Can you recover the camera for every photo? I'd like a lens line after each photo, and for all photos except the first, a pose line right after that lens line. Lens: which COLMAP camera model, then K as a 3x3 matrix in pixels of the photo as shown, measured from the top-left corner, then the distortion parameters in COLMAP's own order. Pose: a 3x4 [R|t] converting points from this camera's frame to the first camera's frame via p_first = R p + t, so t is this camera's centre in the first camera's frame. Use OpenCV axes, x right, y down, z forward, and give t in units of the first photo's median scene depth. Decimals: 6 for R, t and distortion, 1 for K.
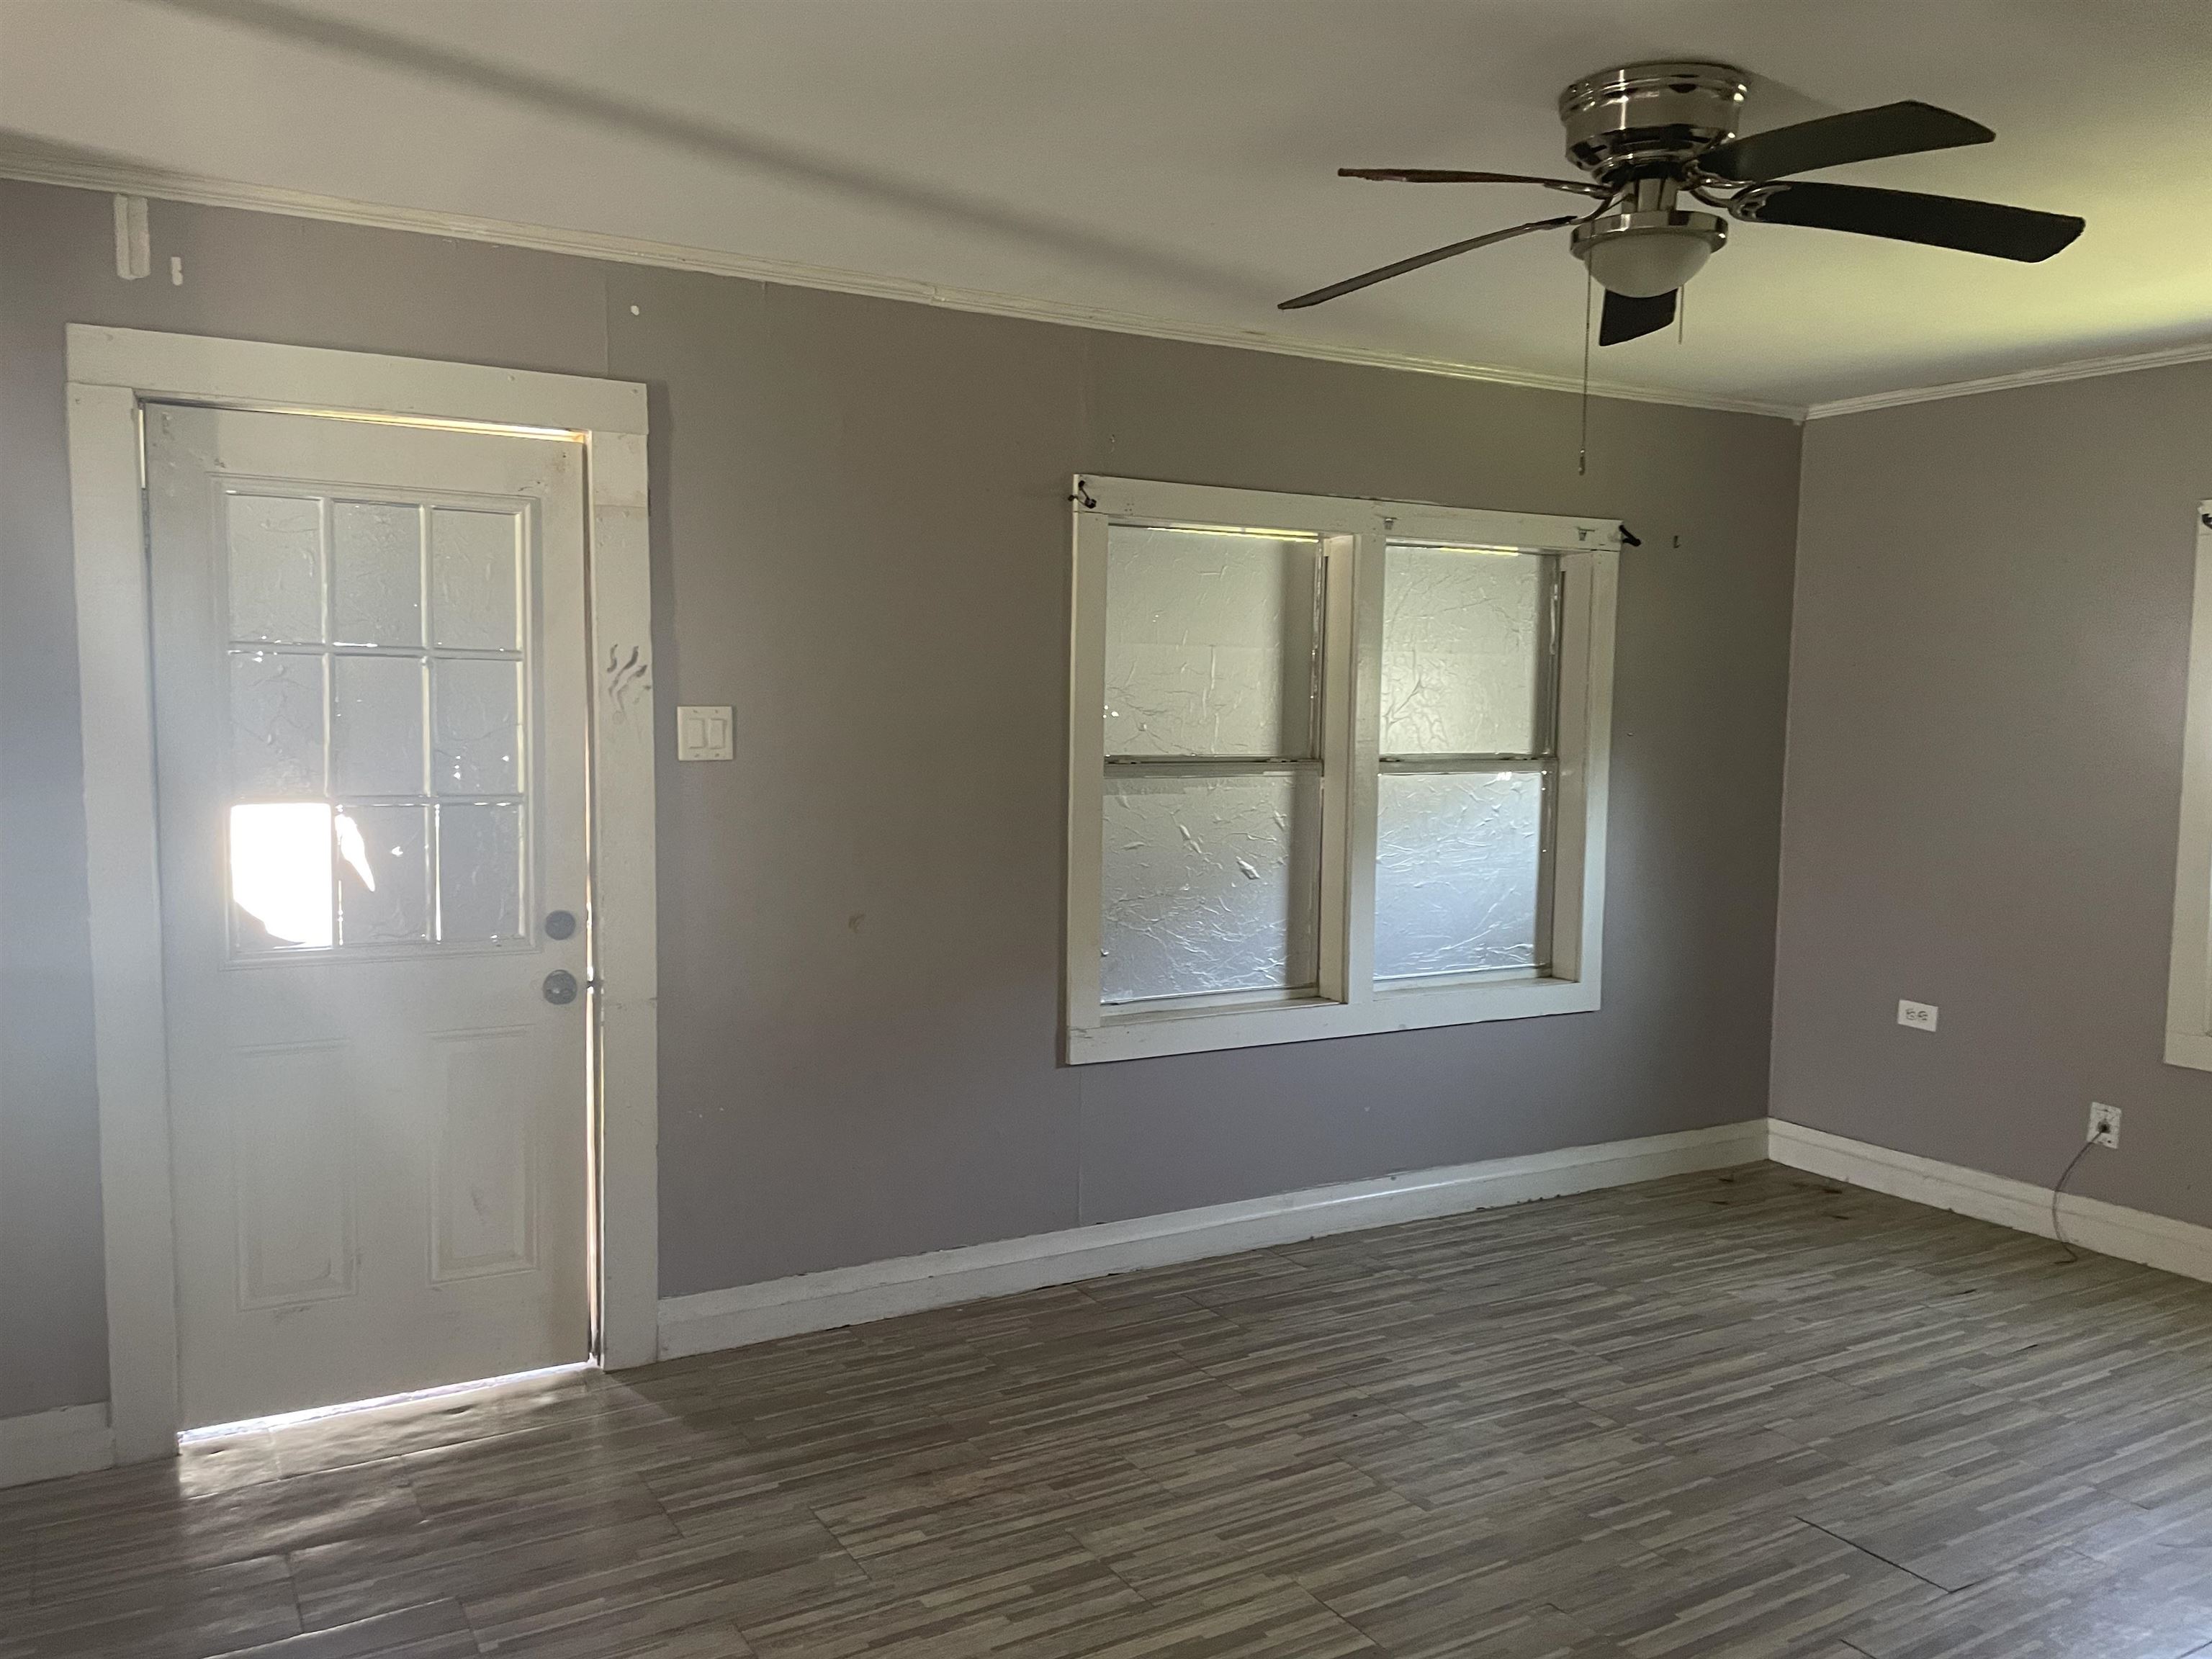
lens RADIAL K [[1655.6, 0, 1099.8], [0, 1655.6, 852.3], [0, 0, 1]] dist [0.081620, -0.137476]
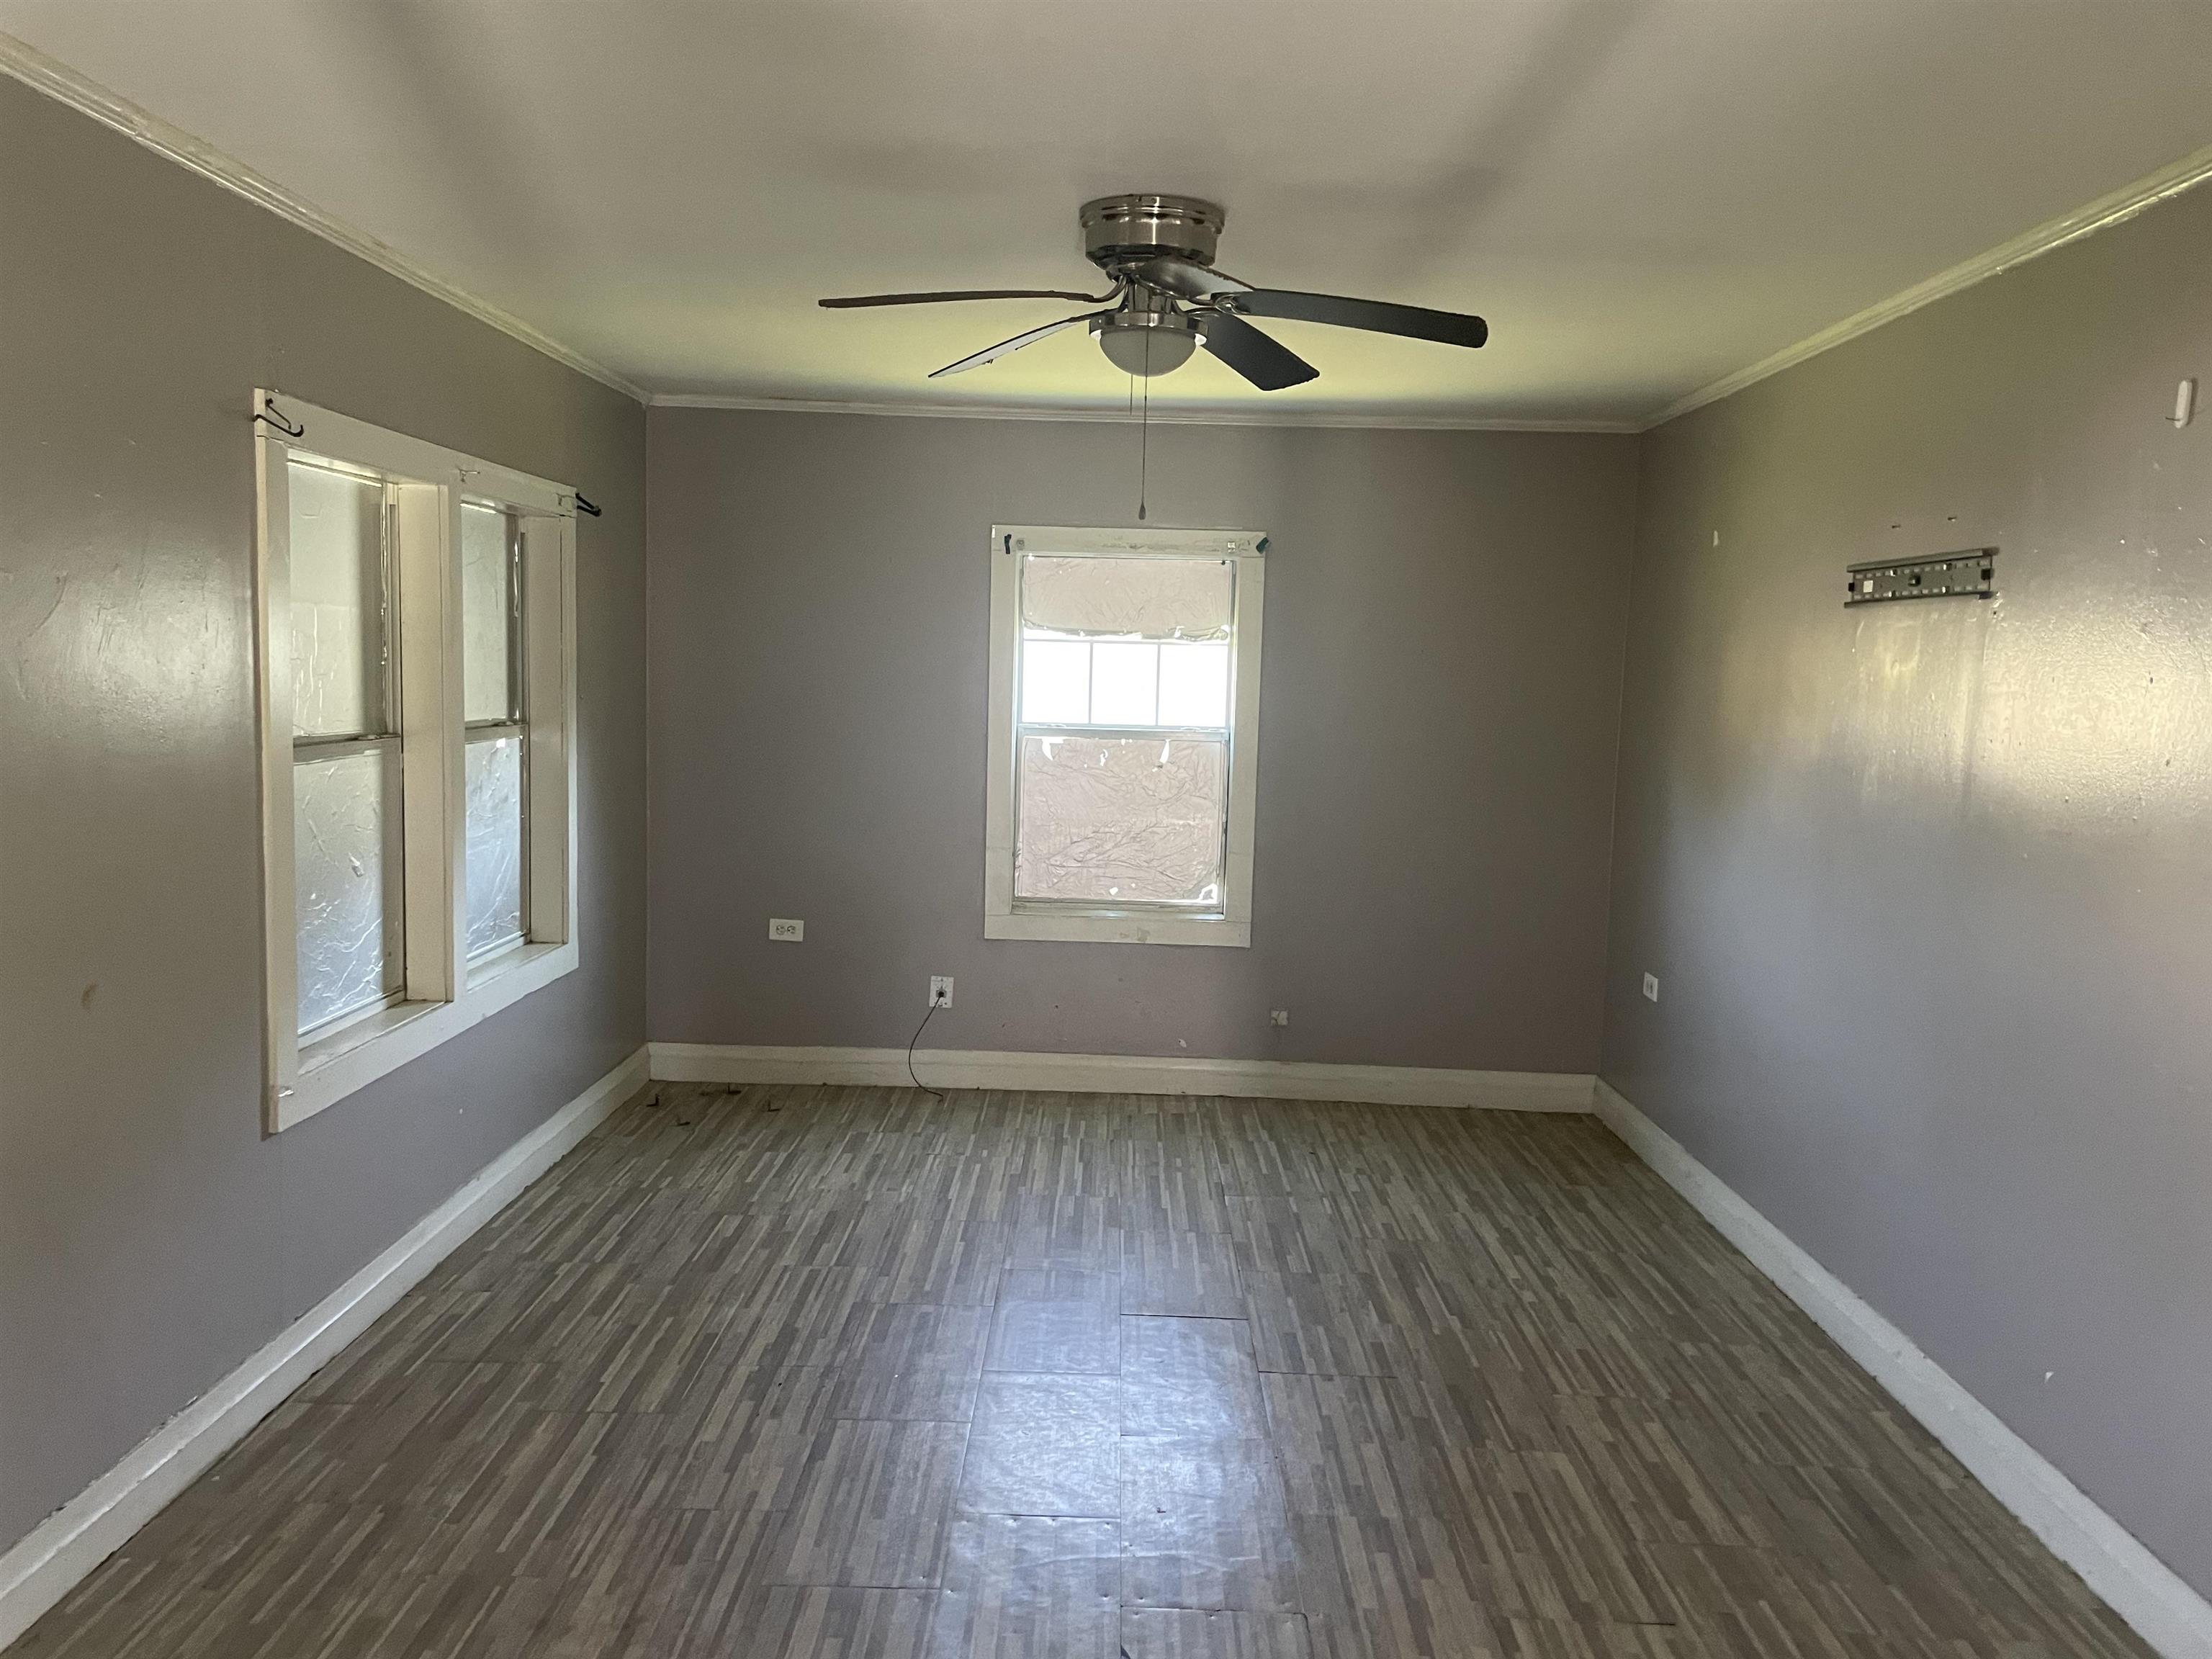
lens RADIAL K [[1643.4, 0, 1106.0], [0, 1643.4, 818.1], [0, 0, 1]] dist [0.071722, -0.114270]
pose [[0.511235, -0.077410, 0.855948, -0.457472], [0.051434, 0.996906, 0.059437, -0.046448], [-0.857901, 0.013639, 0.513635, 0.231894]]
